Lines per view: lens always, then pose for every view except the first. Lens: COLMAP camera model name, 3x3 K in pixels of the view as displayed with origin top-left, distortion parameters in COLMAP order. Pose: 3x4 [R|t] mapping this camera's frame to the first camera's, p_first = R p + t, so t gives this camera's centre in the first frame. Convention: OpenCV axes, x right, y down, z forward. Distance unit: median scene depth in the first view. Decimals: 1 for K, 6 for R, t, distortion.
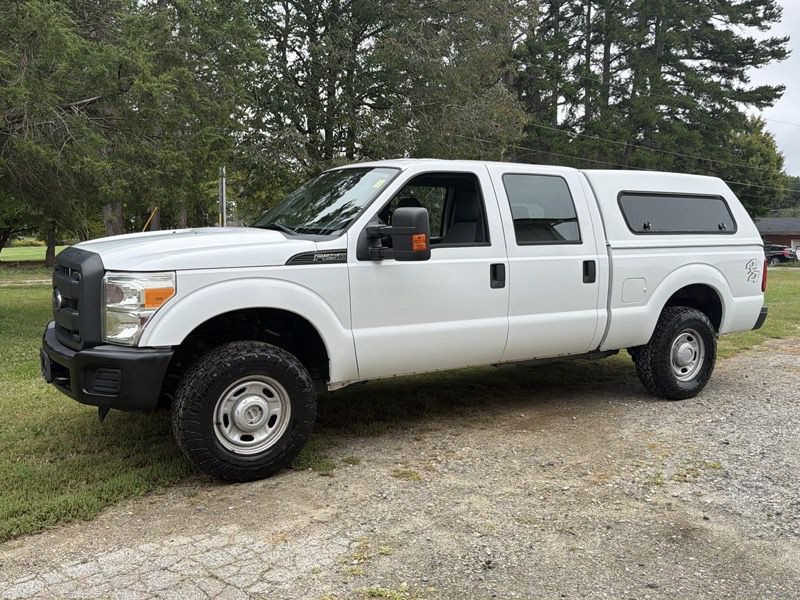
lens RADIAL K [[713.0, 0, 400.0], [0, 713.0, 300.0], [0, 0, 1]] dist [0.139406, -0.238421]
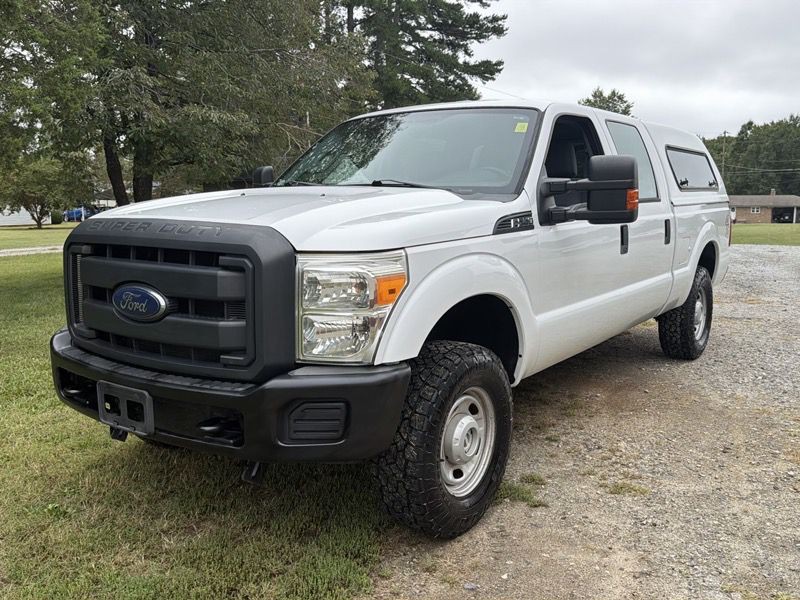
lens RADIAL K [[715.0, 0, 400.0], [0, 715.0, 300.0], [0, 0, 1]] dist [0.140013, -0.248787]
pose [[0.921326, -0.068385, 0.382728, -0.384868], [0.051201, 0.997177, 0.054918, -0.019428], [-0.385404, -0.031001, 0.922227, 0.255843]]
